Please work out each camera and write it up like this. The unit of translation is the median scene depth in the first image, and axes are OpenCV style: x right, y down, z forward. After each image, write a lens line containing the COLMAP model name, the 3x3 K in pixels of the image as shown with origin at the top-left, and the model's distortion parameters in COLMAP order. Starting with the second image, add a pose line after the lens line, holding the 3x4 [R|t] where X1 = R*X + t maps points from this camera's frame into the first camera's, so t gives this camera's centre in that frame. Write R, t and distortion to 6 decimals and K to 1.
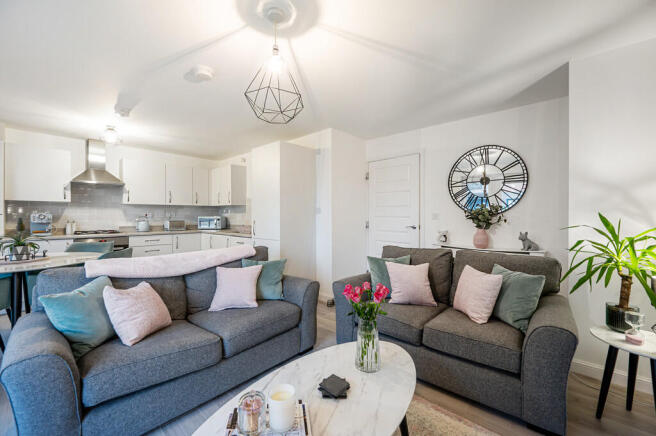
lens RADIAL K [[265.9, 0, 324.9], [0, 265.9, 213.4], [0, 0, 1]] dist [-0.002267, -0.000364]
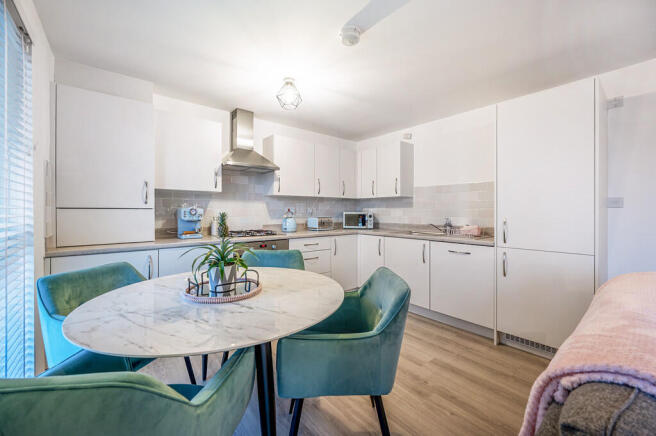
lens RADIAL K [[265.9, 0, 329.0], [0, 265.9, 213.2], [0, 0, 1]] dist [-0.002267, -0.000364]
pose [[0.990647, 0.002656, -0.136426, -0.488125], [-0.000691, 0.999895, 0.014450, 0.004370], [0.136450, -0.014220, 0.990545, 0.266949]]
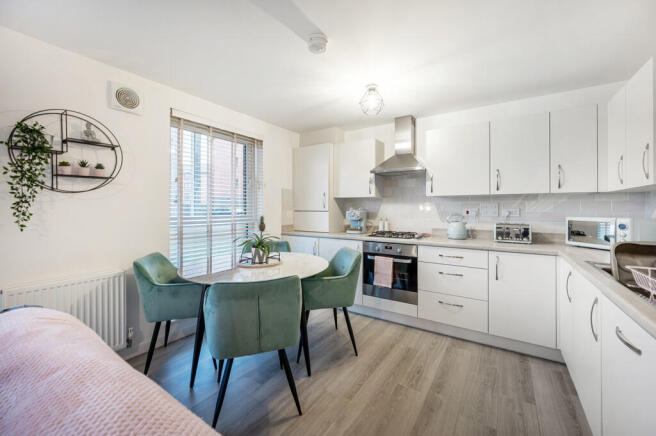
lens RADIAL K [[265.9, 0, 328.2], [0, 265.9, 211.5], [0, 0, 1]] dist [-0.002267, -0.000364]
pose [[0.154126, 0.012619, -0.987971, -0.108866], [0.005597, 0.999891, 0.013644, -0.006663], [0.988035, -0.007632, 0.154039, 0.623951]]
